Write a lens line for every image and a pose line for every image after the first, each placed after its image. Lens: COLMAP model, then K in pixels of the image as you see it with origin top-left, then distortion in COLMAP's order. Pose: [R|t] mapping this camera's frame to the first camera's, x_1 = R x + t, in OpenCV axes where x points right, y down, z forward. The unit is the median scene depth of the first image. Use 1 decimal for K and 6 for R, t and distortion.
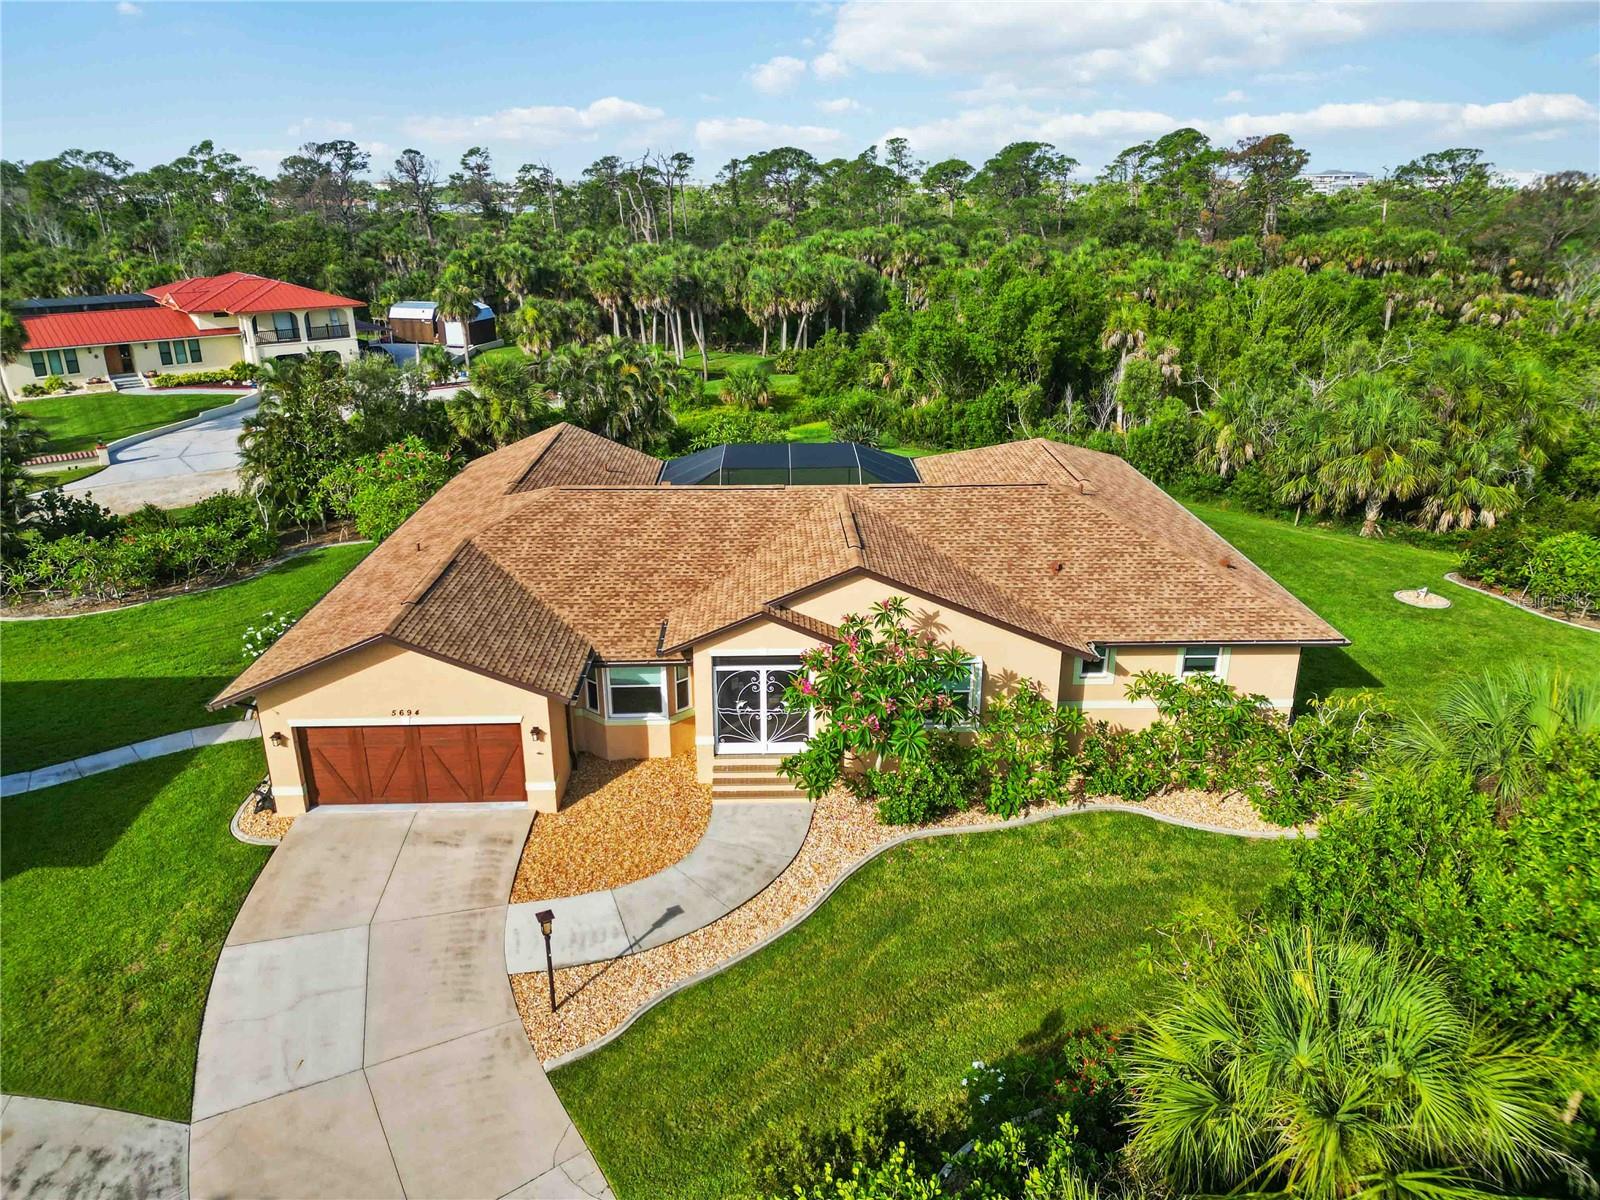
lens RADIAL K [[1115.8, 0, 798.3], [0, 1115.8, 594.0], [0, 0, 1]] dist [0.072147, -0.069346]
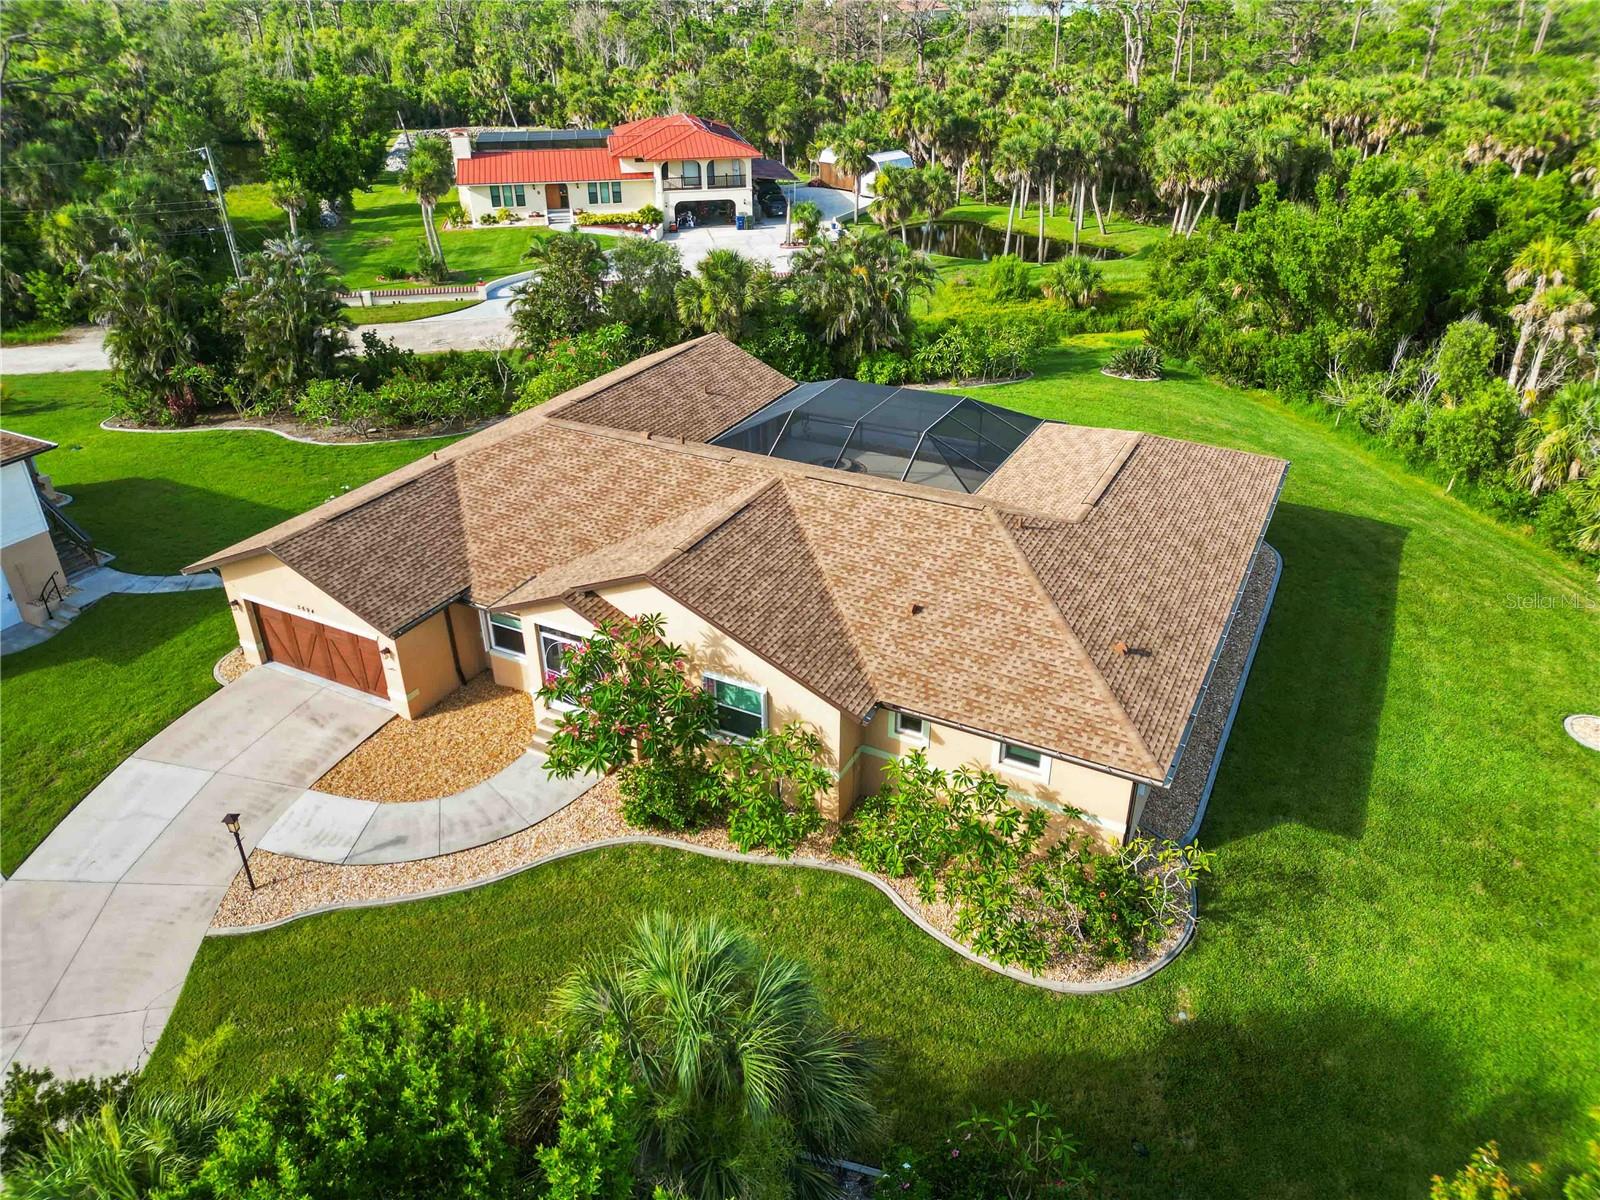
lens RADIAL K [[1115.8, 0, 798.1], [0, 1115.8, 596.6], [0, 0, 1]] dist [0.072147, -0.069346]
pose [[0.875957, 0.232783, -0.422506, 0.513692], [-0.164999, 0.967617, 0.191033, -0.186918], [0.453293, -0.097624, 0.886000, 0.140771]]
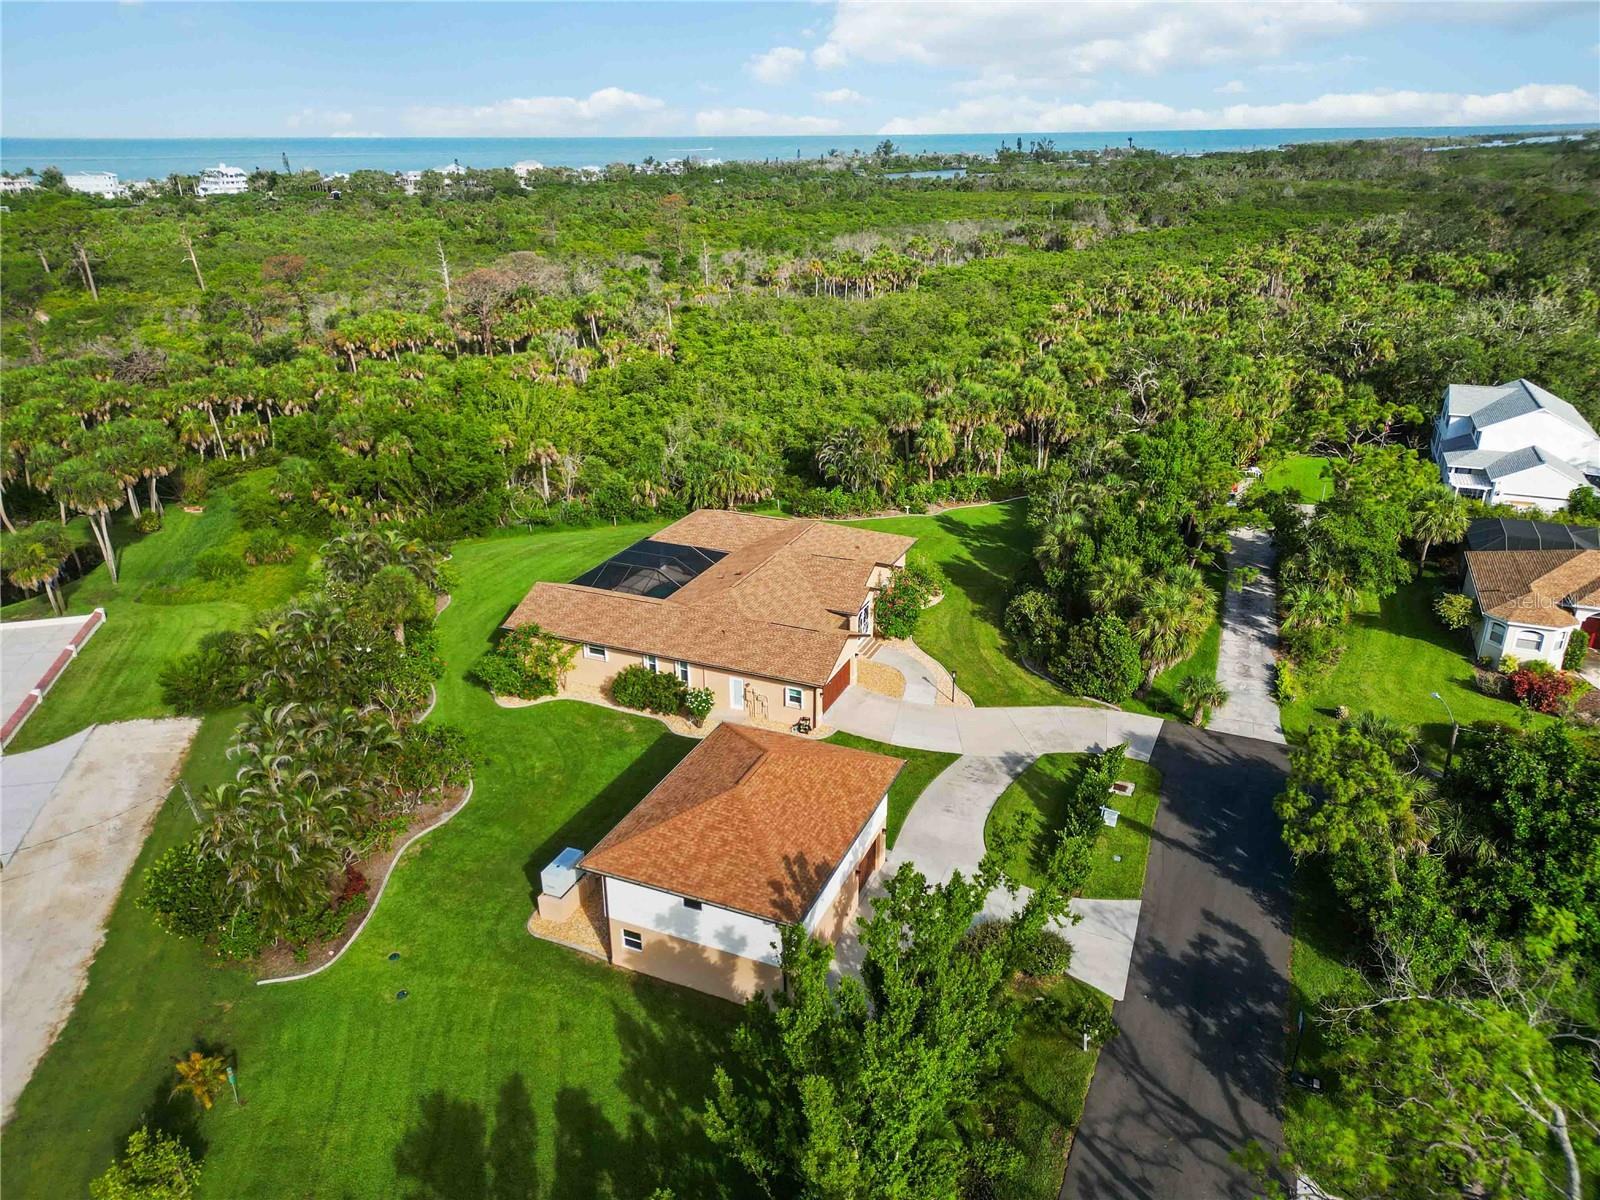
lens RADIAL K [[1115.8, 0, 798.0], [0, 1115.8, 603.3], [0, 0, 1]] dist [0.072147, -0.069346]
pose [[0.418475, -0.348828, 0.838568, -2.107550], [0.321774, 0.920356, 0.222274, -0.536463], [-0.849317, 0.176813, 0.497390, -0.212701]]
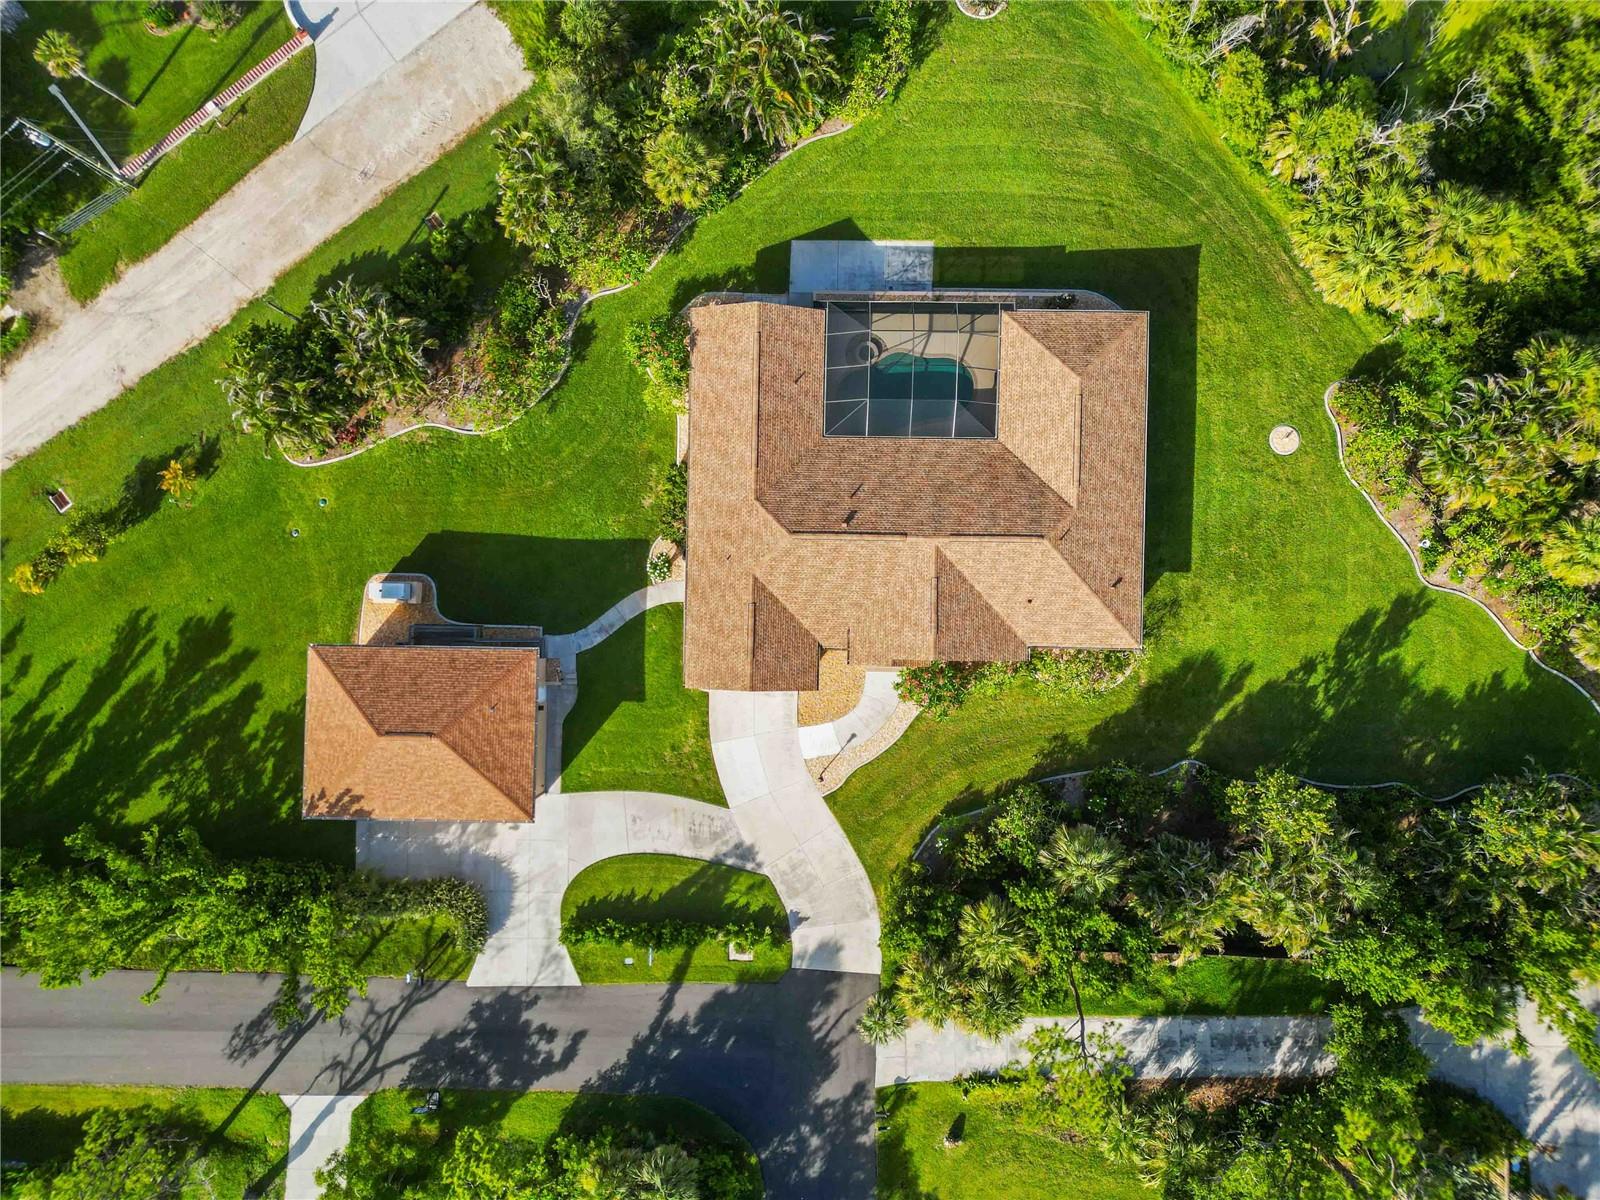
lens RADIAL K [[1115.8, 0, 798.5], [0, 1115.8, 591.4], [0, 0, 1]] dist [0.072147, -0.069346]
pose [[0.999054, 0.041649, -0.012531, -0.179770], [-0.003304, 0.359959, 0.932962, -1.970756], [0.043367, -0.932038, 0.359756, 0.218898]]
